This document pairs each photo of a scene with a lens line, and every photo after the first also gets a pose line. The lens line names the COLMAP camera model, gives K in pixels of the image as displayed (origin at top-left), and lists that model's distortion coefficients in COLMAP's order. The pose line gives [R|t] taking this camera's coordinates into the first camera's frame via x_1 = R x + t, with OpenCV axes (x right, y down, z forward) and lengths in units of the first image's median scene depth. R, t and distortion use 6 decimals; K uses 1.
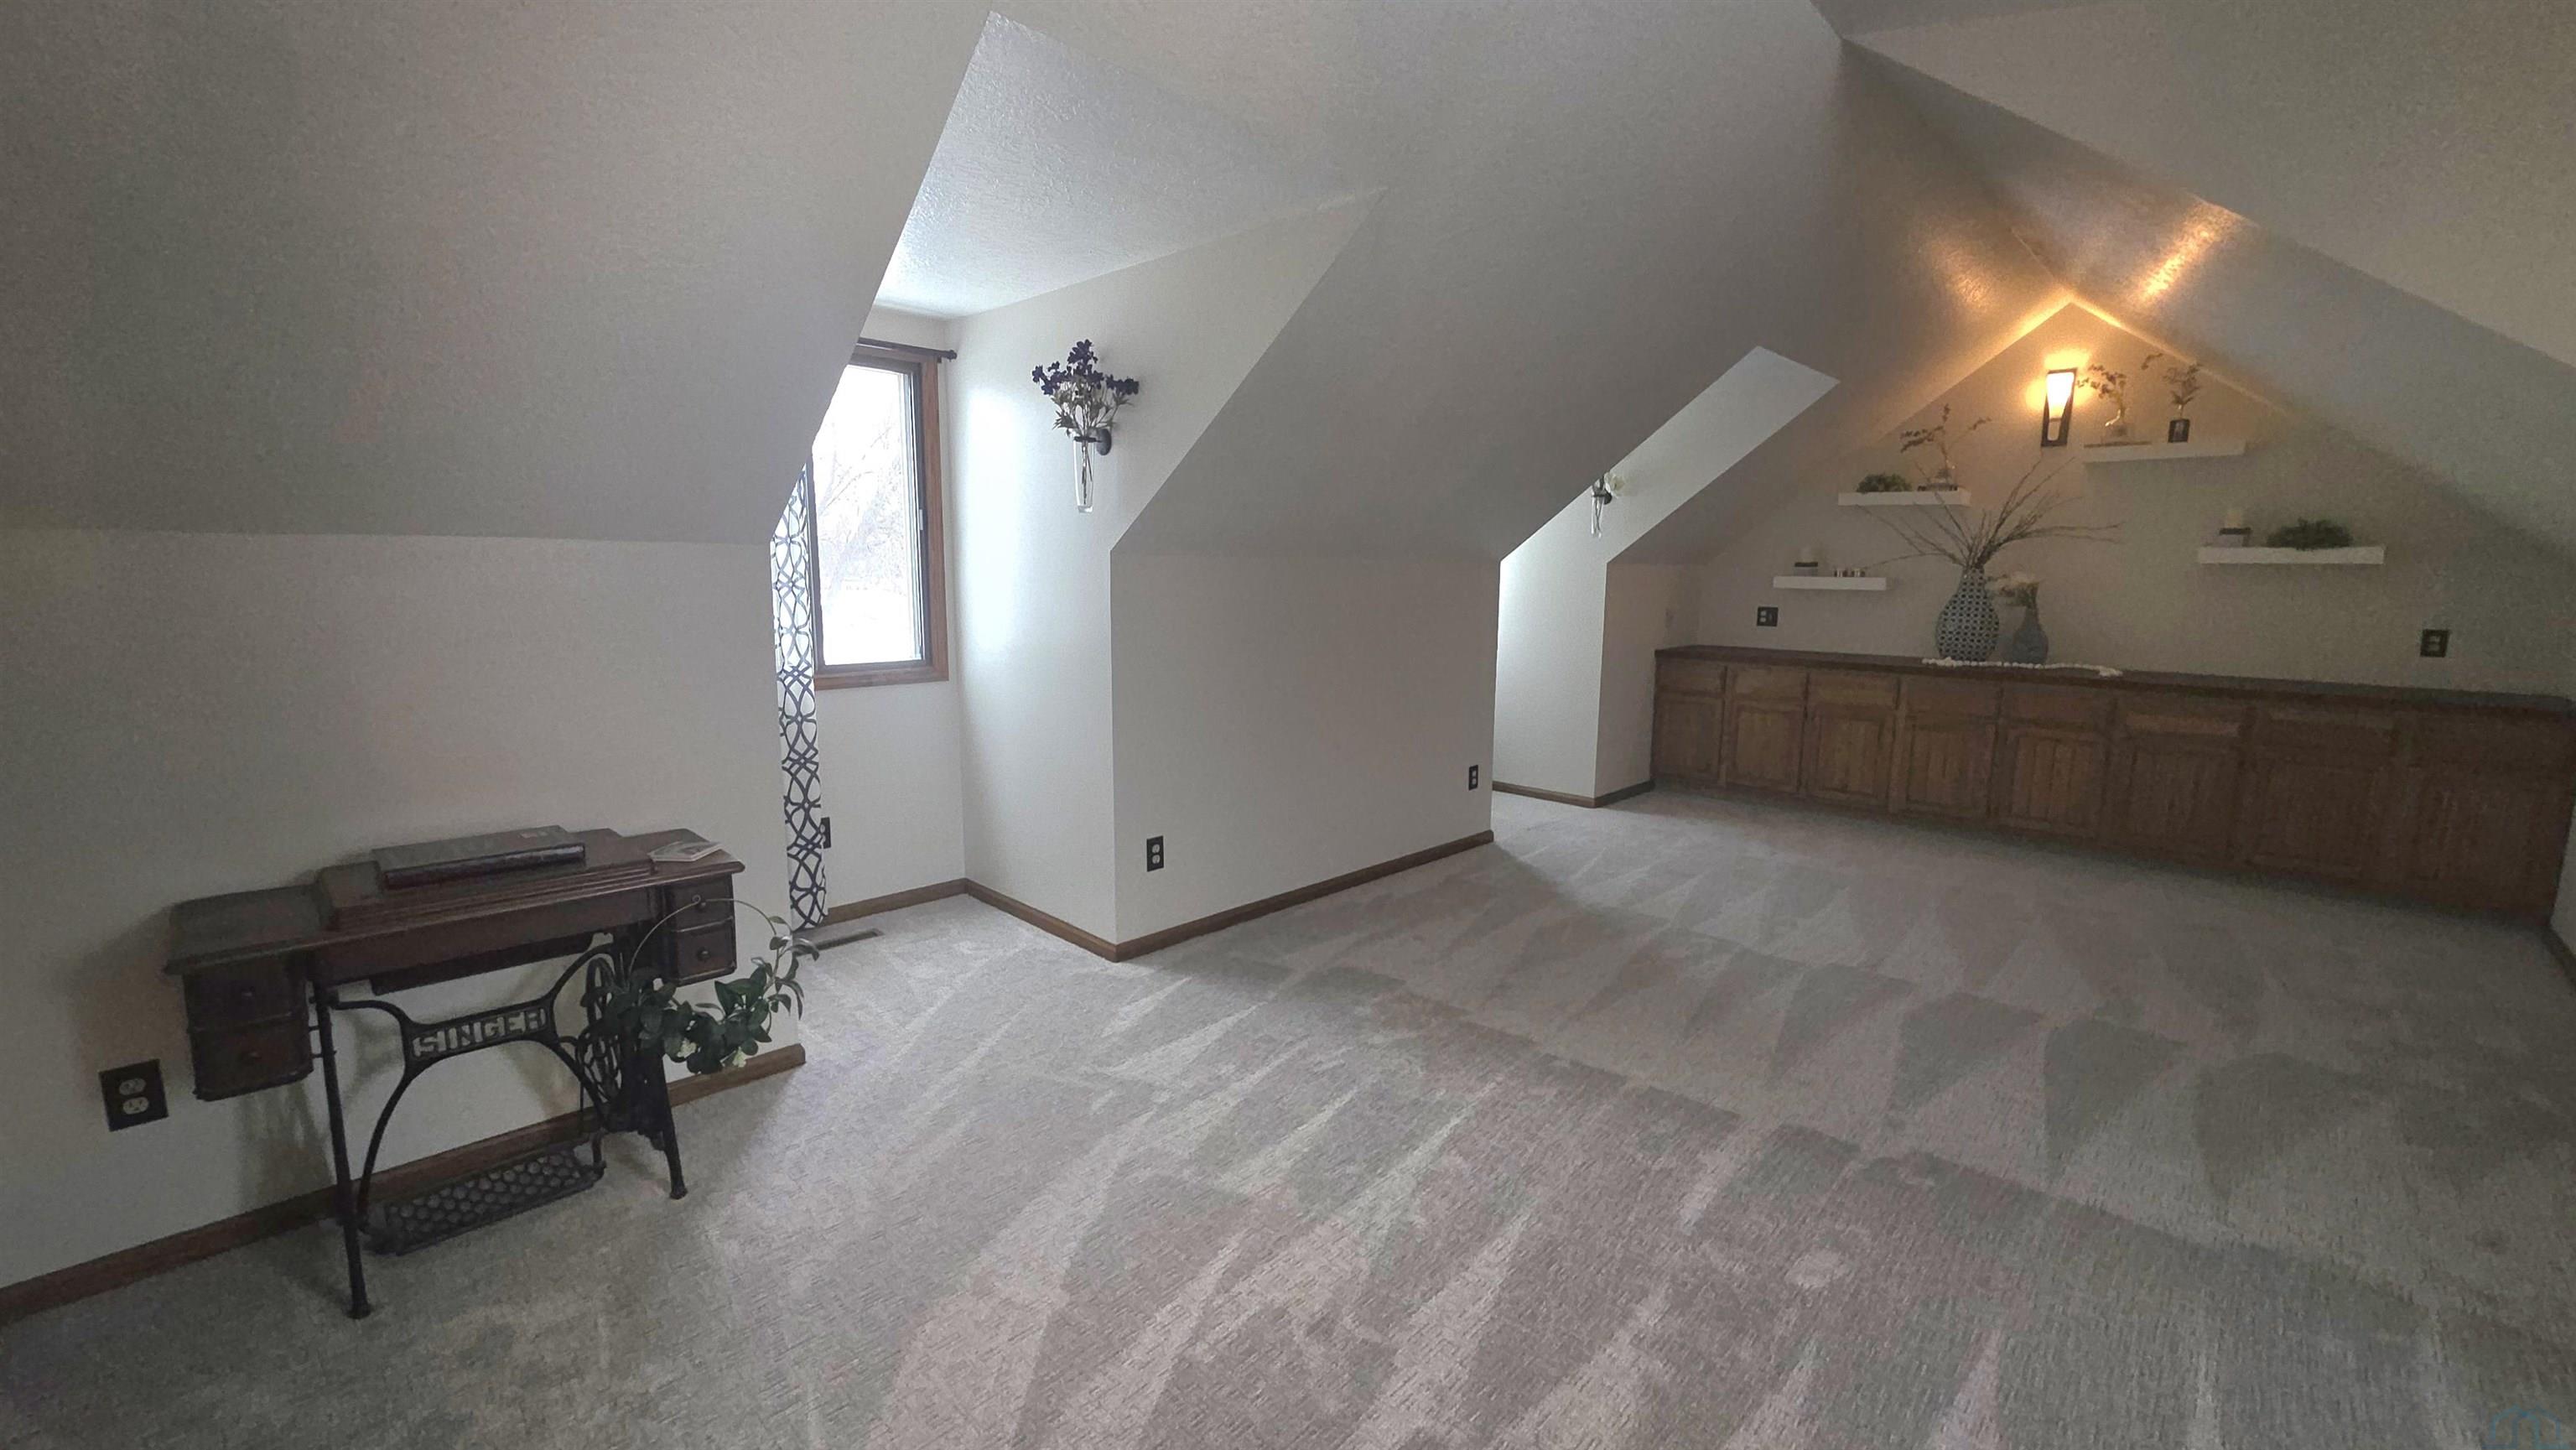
lens RADIAL K [[1034.7, 0, 1295.5], [0, 1034.7, 713.0], [0, 0, 1]] dist [0.003972, -0.000588]
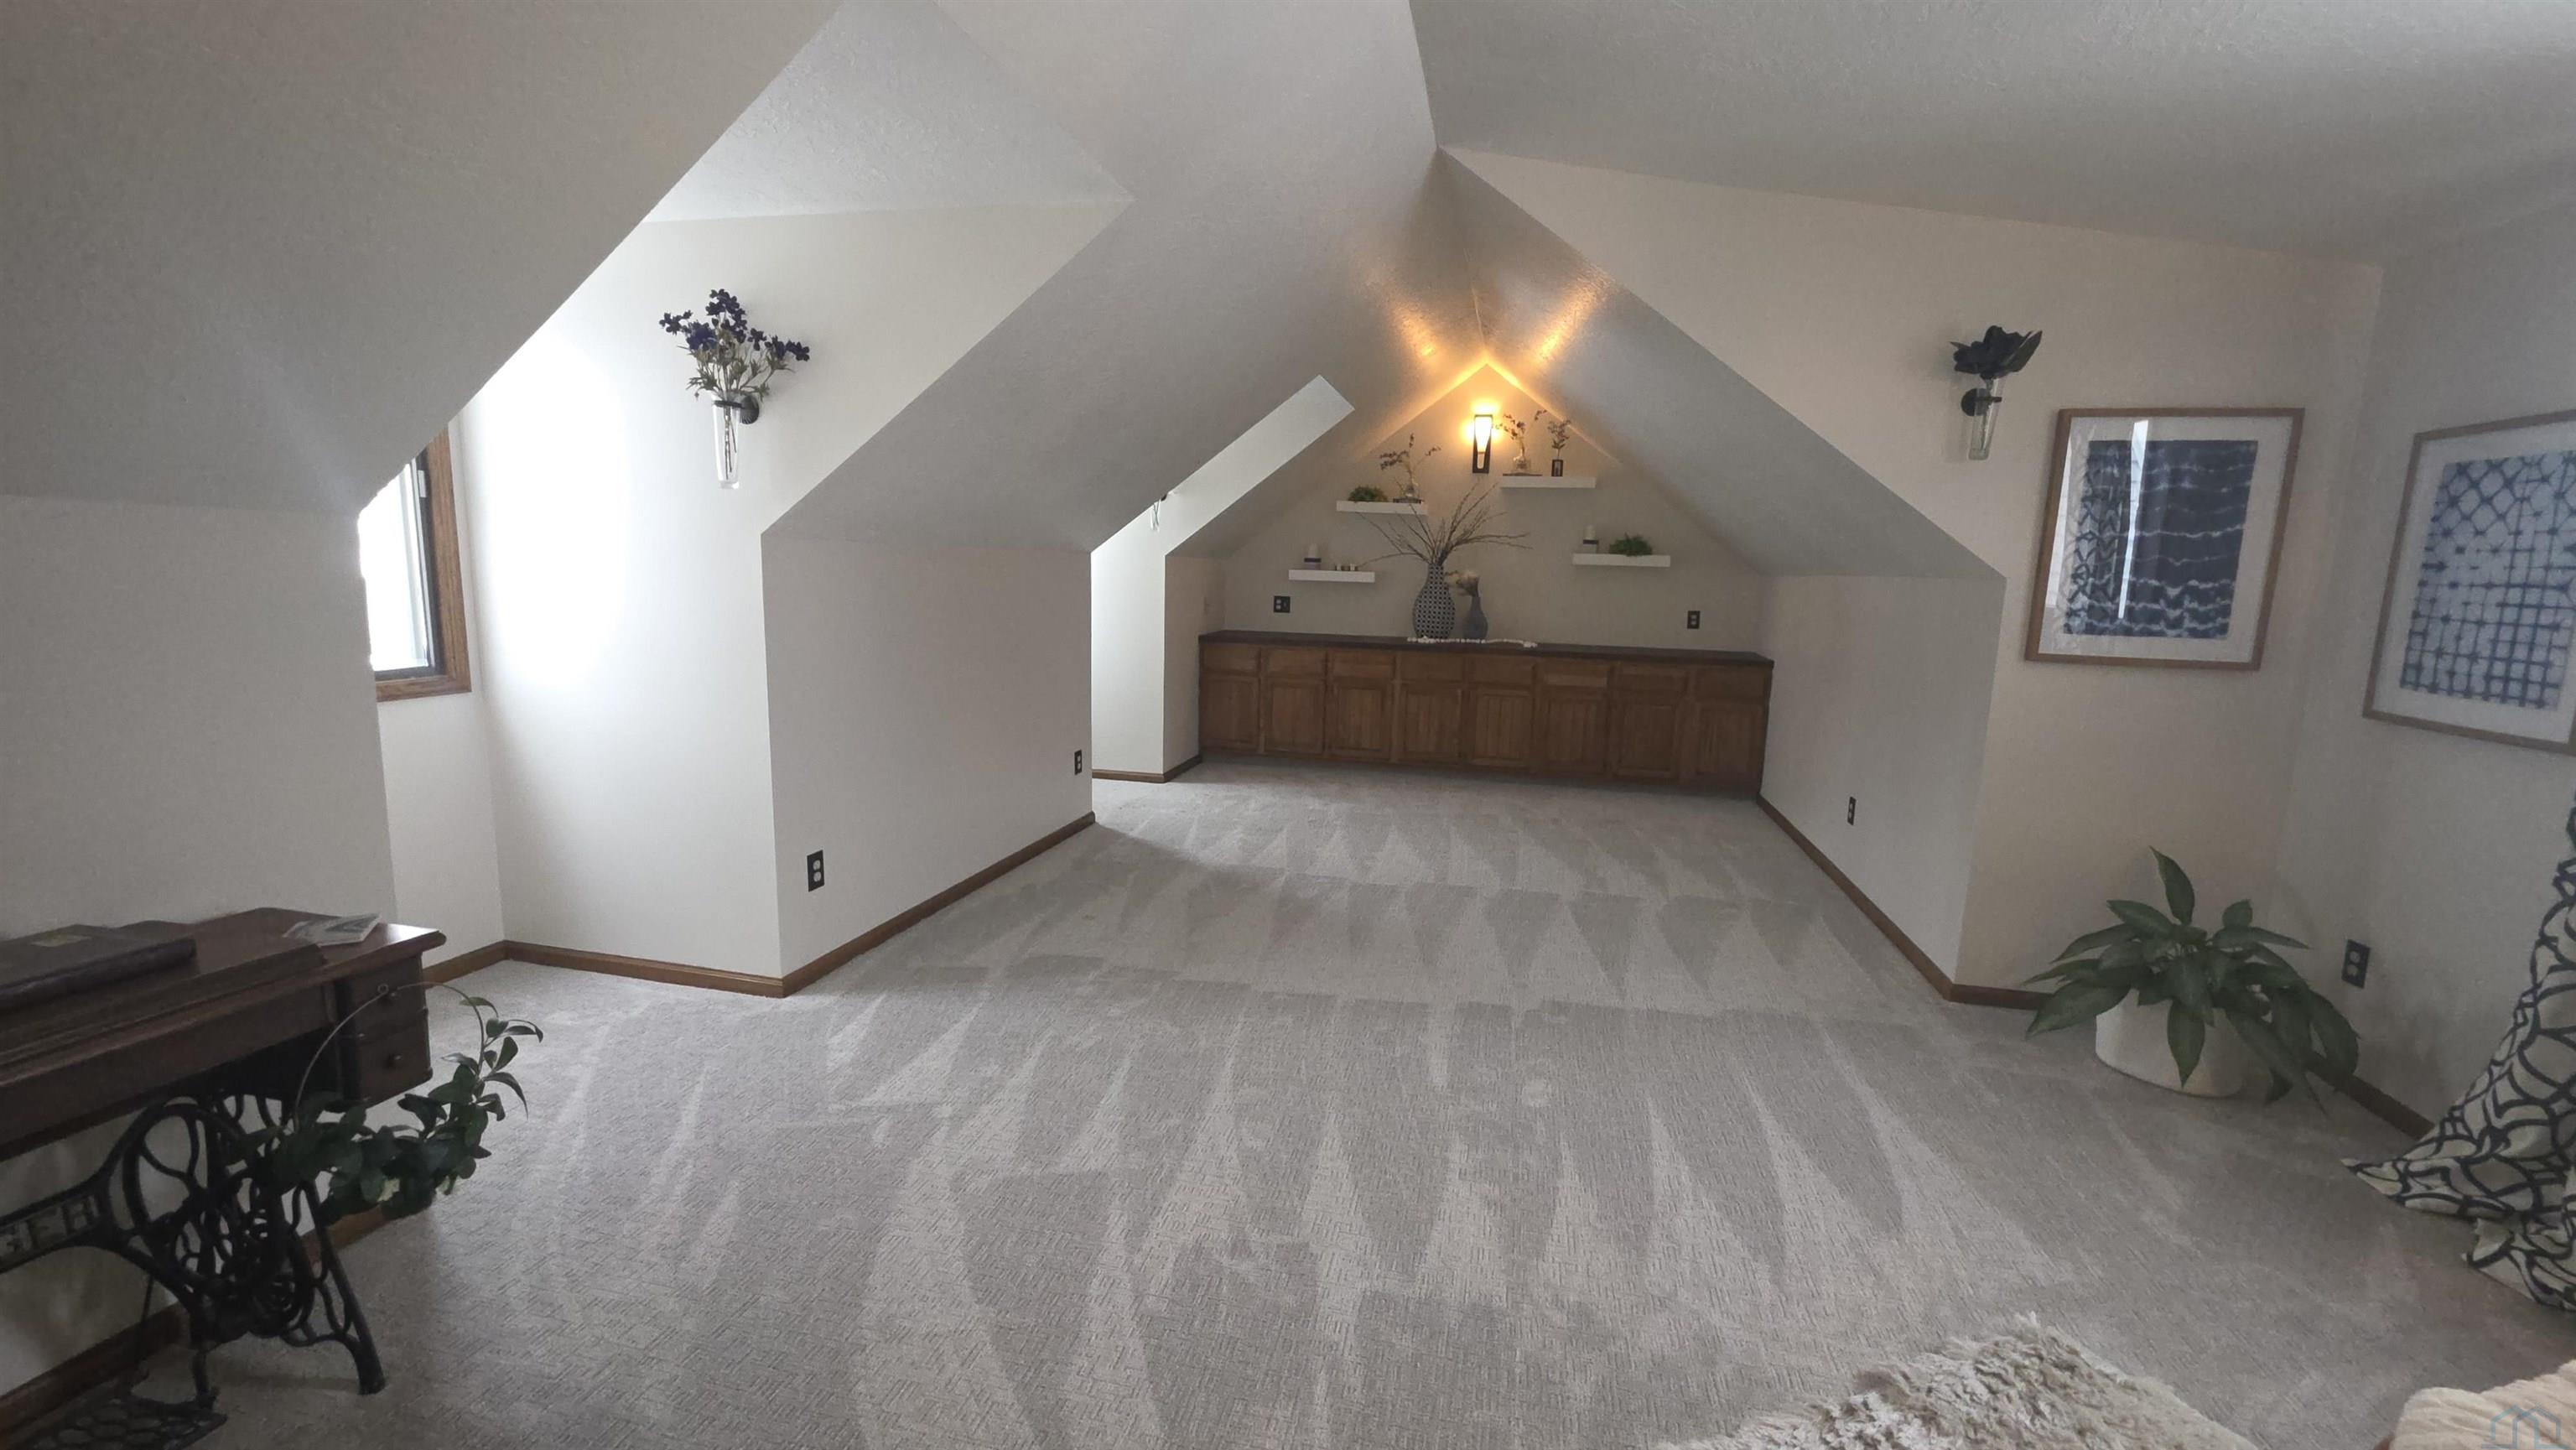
lens RADIAL K [[1034.7, 0, 1295.5], [0, 1034.7, 713.0], [0, 0, 1]] dist [0.003972, -0.000588]
pose [[0.853788, -0.059795, 0.517175, -0.242555], [0.054537, 0.998189, 0.025375, -0.001546], [-0.517756, 0.006540, 0.855504, 0.009362]]
